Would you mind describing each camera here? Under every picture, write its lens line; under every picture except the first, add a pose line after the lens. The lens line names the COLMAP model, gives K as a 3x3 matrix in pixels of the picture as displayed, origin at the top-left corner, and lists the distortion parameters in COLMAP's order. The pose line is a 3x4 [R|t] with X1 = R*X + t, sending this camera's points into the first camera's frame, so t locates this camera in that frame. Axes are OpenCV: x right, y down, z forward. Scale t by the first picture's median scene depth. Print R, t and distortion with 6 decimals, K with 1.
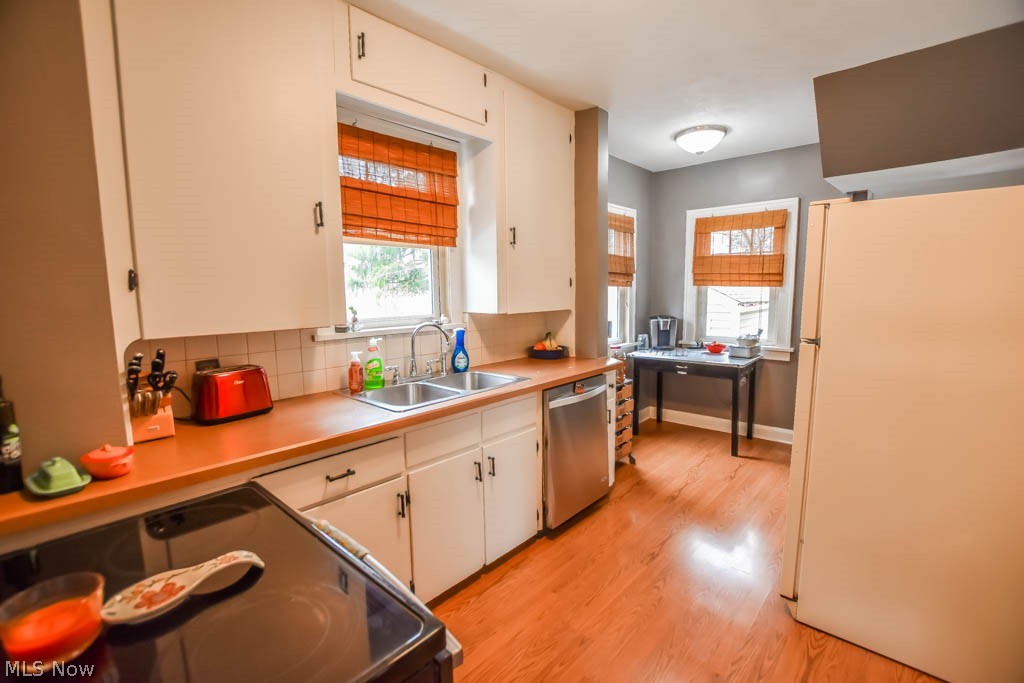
lens RADIAL K [[453.9, 0, 514.0], [0, 453.9, 341.3], [0, 0, 1]] dist [-0.026823, 0.001294]
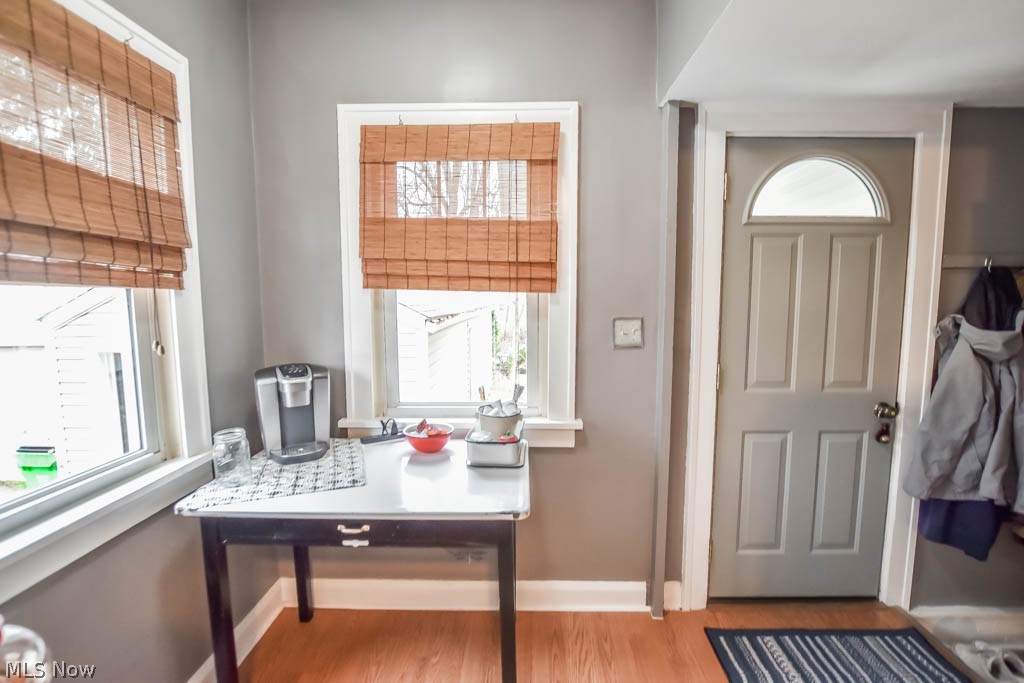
lens RADIAL K [[453.9, 0, 514.0], [0, 453.9, 341.3], [0, 0, 1]] dist [-0.026823, 0.001294]
pose [[0.748451, -0.055593, 0.660856, 0.226743], [0.067724, 0.997678, 0.007227, -0.069443], [-0.659723, 0.039347, 0.750478, 0.610409]]
